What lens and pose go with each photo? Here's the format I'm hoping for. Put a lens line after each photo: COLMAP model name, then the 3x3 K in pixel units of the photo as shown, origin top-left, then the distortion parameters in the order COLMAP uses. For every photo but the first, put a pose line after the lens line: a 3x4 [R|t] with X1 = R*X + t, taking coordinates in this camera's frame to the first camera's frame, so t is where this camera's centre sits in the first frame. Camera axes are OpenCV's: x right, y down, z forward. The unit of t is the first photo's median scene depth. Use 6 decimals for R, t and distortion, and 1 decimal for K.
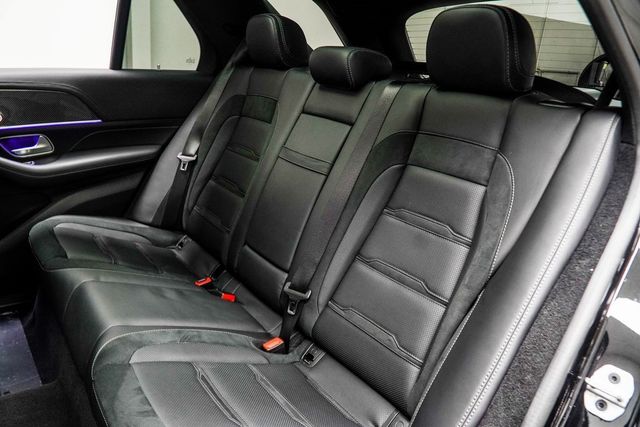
lens RADIAL K [[518.7, 0, 315.2], [0, 518.7, 213.3], [0, 0, 1]] dist [0.012000, -0.014138]
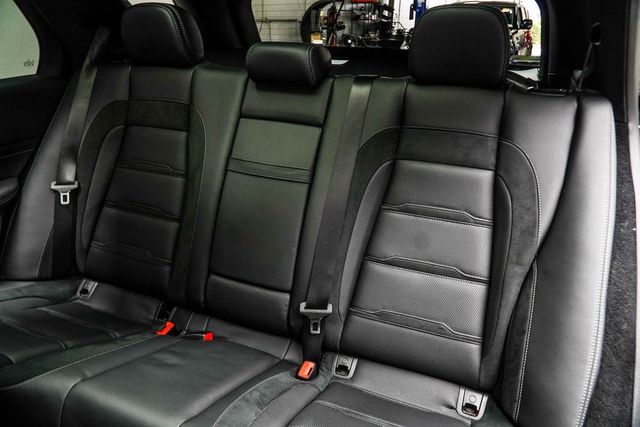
lens RADIAL K [[518.7, 0, 318.7], [0, 518.7, 211.7], [0, 0, 1]] dist [0.012000, -0.014138]
pose [[0.857246, -0.230491, 0.460439, -0.406495], [0.190069, 0.972712, 0.133060, -0.143284], [-0.478544, -0.026550, 0.877662, 0.151329]]
